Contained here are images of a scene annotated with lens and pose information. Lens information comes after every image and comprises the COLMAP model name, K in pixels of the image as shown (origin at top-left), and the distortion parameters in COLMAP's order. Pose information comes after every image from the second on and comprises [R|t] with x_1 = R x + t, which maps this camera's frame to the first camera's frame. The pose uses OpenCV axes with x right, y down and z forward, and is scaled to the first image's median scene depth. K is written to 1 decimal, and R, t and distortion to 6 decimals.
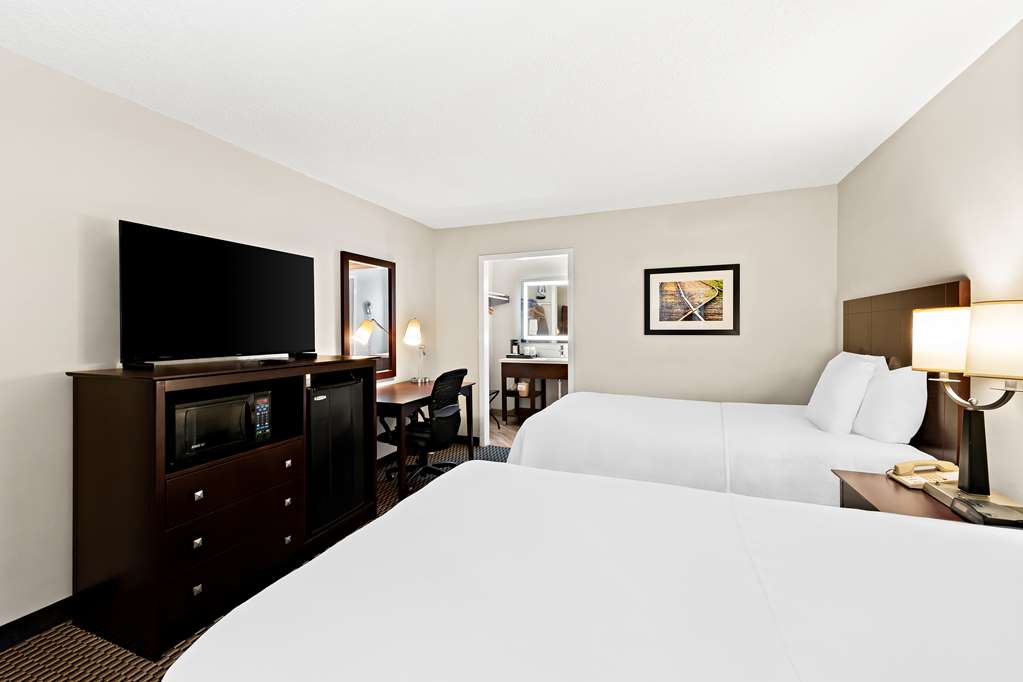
lens RADIAL K [[406.7, 0, 509.0], [0, 406.7, 332.7], [0, 0, 1]] dist [0.002735, -0.000916]
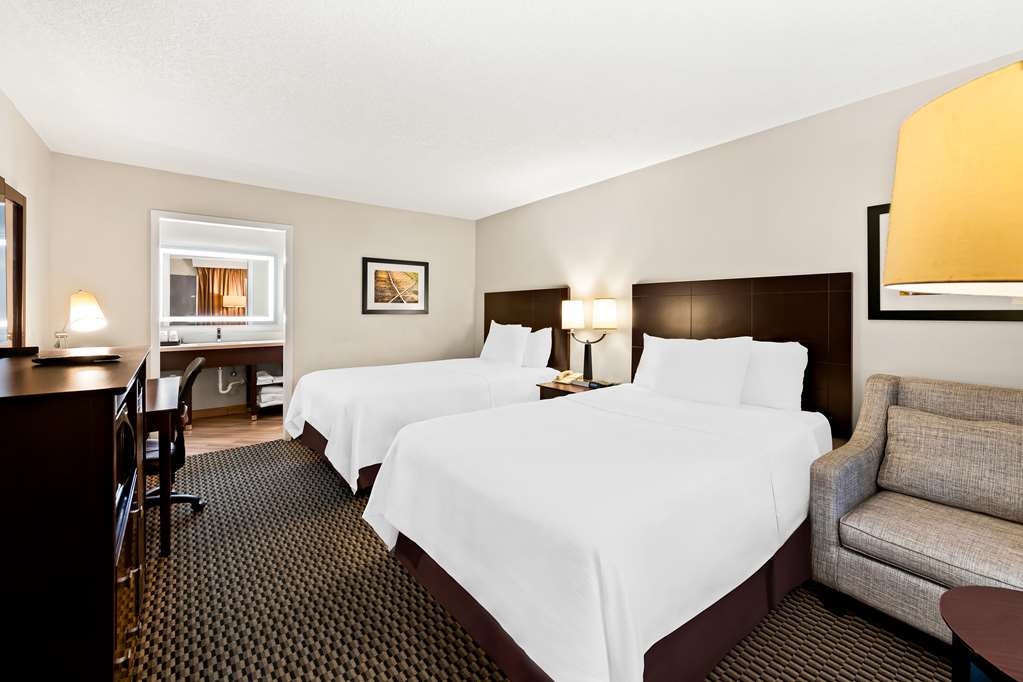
lens RADIAL K [[406.7, 0, 479.8], [0, 406.7, 310.3], [0, 0, 1]] dist [0.002735, -0.000916]
pose [[0.517257, 0.002776, 0.855826, -0.489878], [0.003924, 0.999977, -0.005615, 0.001659], [-0.855821, 0.006263, 0.517234, 0.130616]]
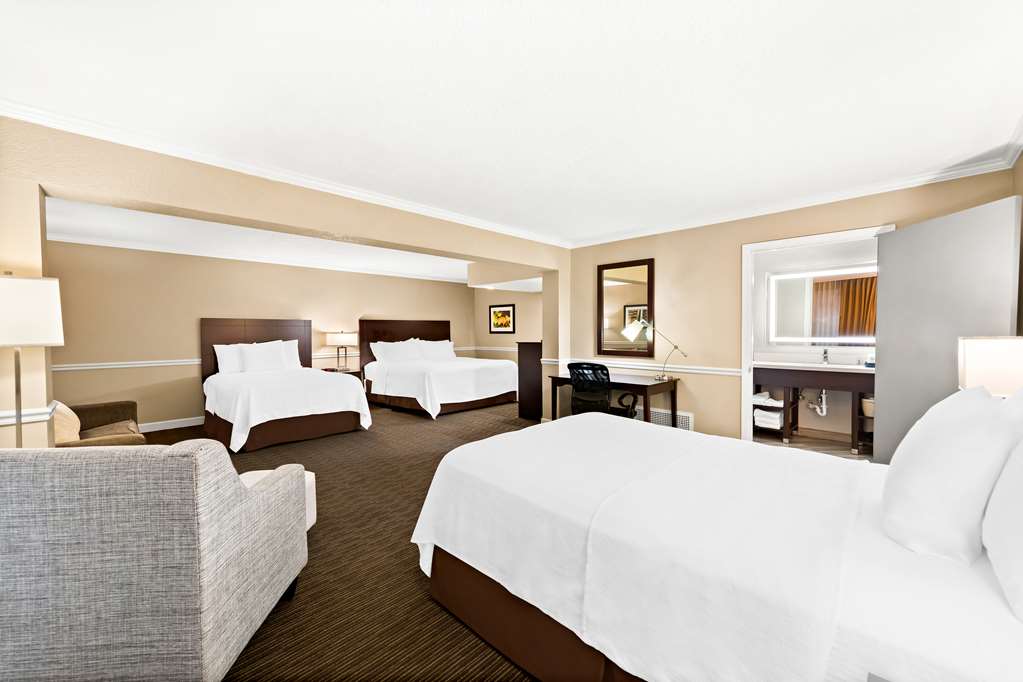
lens RADIAL K [[406.7, 0, 504.8], [0, 406.7, 338.4], [0, 0, 1]] dist [0.002735, -0.000916]
pose [[0.927292, 0.006802, -0.374277, 1.318346], [-0.002560, 0.999927, 0.011828, 0.004037], [0.374330, -0.010010, 0.927241, -1.147391]]
